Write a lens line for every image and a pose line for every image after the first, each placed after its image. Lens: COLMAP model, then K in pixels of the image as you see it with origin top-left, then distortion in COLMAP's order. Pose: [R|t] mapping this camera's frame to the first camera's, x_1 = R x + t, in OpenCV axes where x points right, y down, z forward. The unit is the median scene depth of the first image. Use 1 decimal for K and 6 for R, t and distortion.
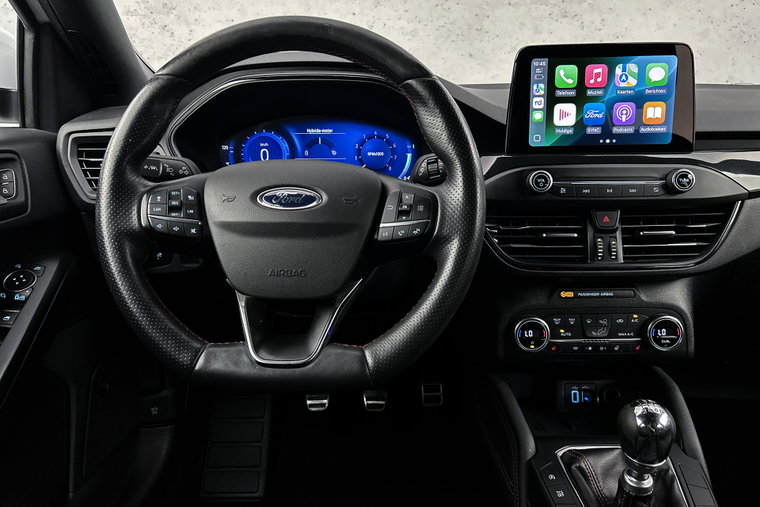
lens RADIAL K [[577.2, 0, 380.0], [0, 577.2, 253.5], [0, 0, 1]] dist [0.048679, -0.069711]
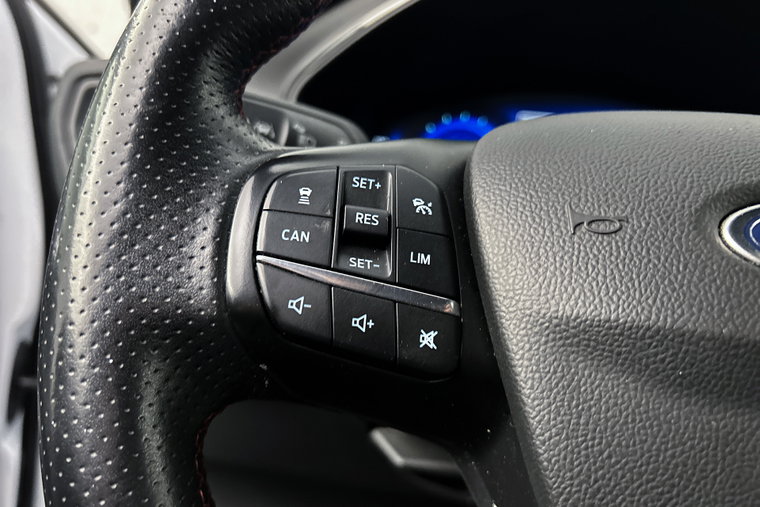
lens RADIAL K [[577.2, 0, 380.0], [0, 577.2, 253.5], [0, 0, 1]] dist [0.048679, -0.069711]
pose [[0.991901, 0.103614, -0.073464, -0.257668], [-0.111621, 0.987086, -0.114901, -0.034971], [0.060610, 0.122171, 0.990657, 0.595501]]
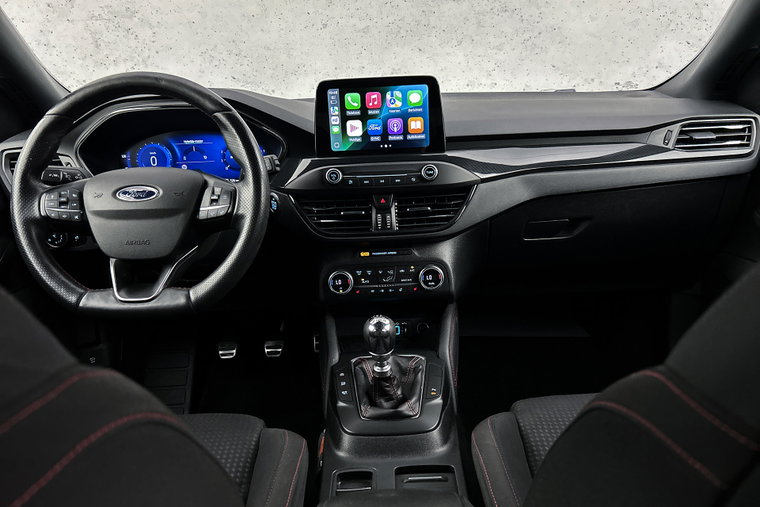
lens RADIAL K [[569.4, 0, 389.9], [0, 569.4, 264.0], [0, 0, 1]] dist [0.053121, -0.069147]
pose [[0.998955, -0.037272, 0.026437, 0.359365], [0.036147, 0.998471, 0.041833, 0.039673], [-0.027956, -0.040834, 0.998775, -0.423582]]
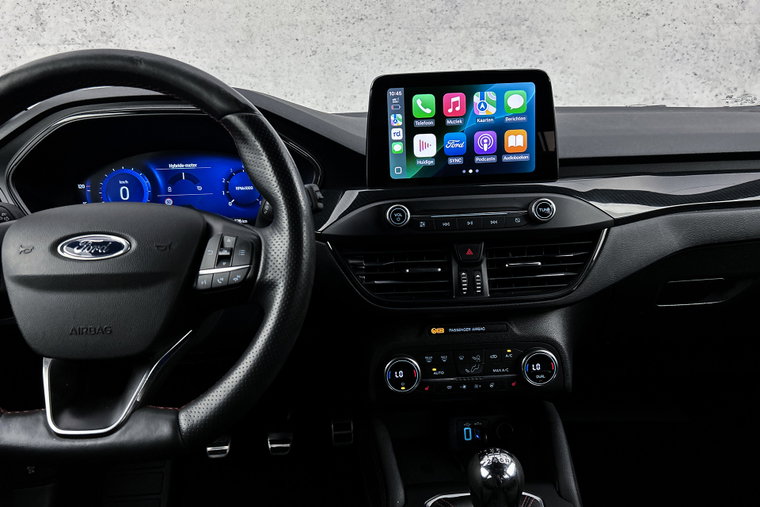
lens RADIAL K [[577.2, 0, 380.0], [0, 577.2, 253.5], [0, 0, 1]] dist [0.048679, -0.069711]
pose [[0.997925, -0.034964, 0.054066, 0.186828], [0.036857, 0.998727, -0.034425, -0.029054], [-0.052794, 0.036346, 0.997944, 0.051099]]
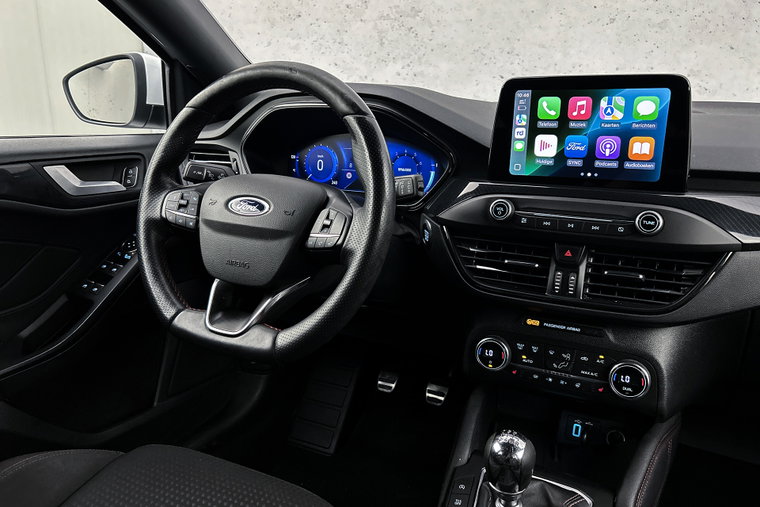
lens RADIAL K [[577.2, 0, 380.0], [0, 577.2, 253.5], [0, 0, 1]] dist [0.048679, -0.069711]
pose [[0.901061, 0.124774, -0.415355, 0.505414], [-0.118591, 0.992106, 0.040764, -0.060627], [0.417163, 0.012527, 0.908745, -0.034288]]
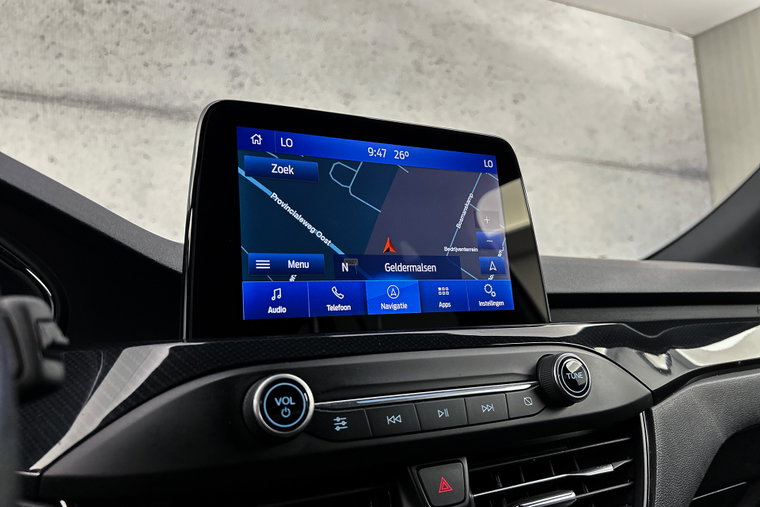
lens RADIAL K [[577.2, 0, 380.0], [0, 577.2, 253.5], [0, 0, 1]] dist [0.048679, -0.069711]
pose [[0.883335, 0.034585, 0.467464, 0.153623], [0.146140, 0.927248, -0.344752, -0.075343], [-0.445378, 0.372847, 0.814017, 0.623276]]
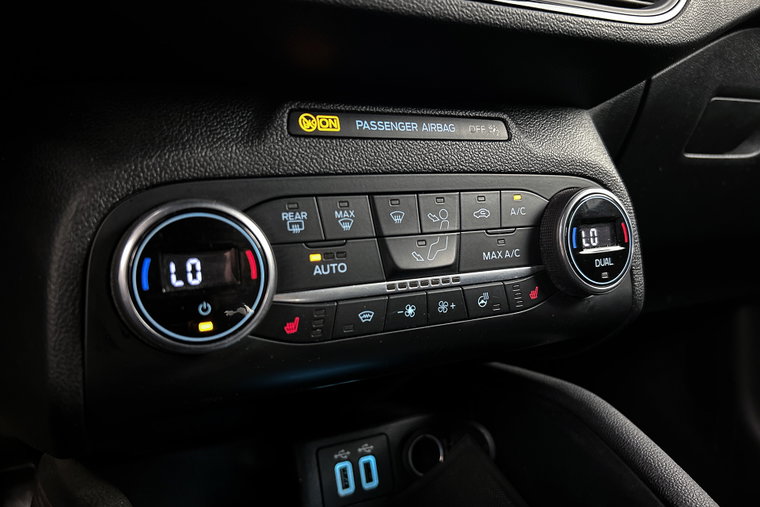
lens RADIAL K [[577.2, 0, 380.0], [0, 577.2, 253.5], [0, 0, 1]] dist [0.048679, -0.069711]
pose [[0.872069, -0.058563, 0.485866, 0.218567], [0.111407, 0.990503, -0.080573, 0.162561], [-0.476534, 0.124394, 0.870311, 0.783326]]
